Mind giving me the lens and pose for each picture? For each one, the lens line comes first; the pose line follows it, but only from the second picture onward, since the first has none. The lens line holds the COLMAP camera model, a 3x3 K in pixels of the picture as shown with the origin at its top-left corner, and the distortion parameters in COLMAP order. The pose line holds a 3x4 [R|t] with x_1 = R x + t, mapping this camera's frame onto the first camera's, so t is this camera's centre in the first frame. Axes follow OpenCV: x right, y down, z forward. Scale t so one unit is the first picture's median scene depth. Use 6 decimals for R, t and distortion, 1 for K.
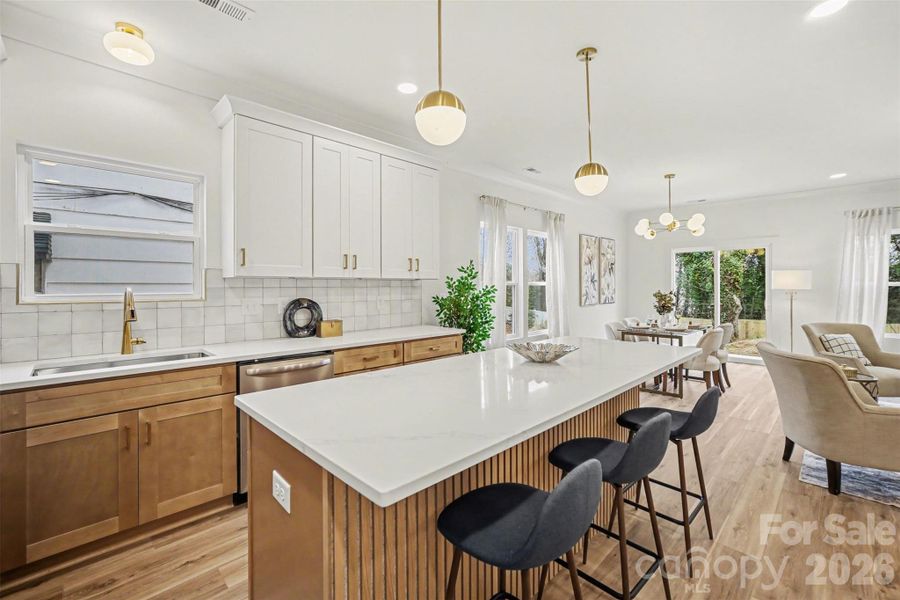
lens RADIAL K [[422.5, 0, 452.9], [0, 422.5, 285.1], [0, 0, 1]] dist [0.021614, 0.000150]
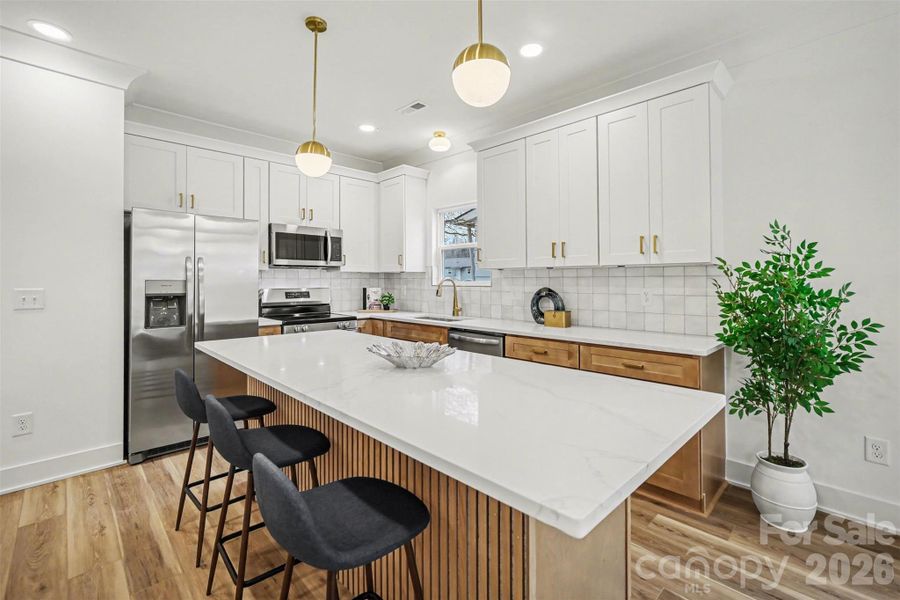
lens RADIAL K [[409.1, 0, 454.3], [0, 409.1, 275.9], [0, 0, 1]] dist [0.000530, 0.000879]
pose [[-0.004781, -0.008946, -0.999949, 0.633556], [0.002707, 0.999956, -0.008959, 0.010285], [0.999985, -0.002750, -0.004756, 0.721827]]
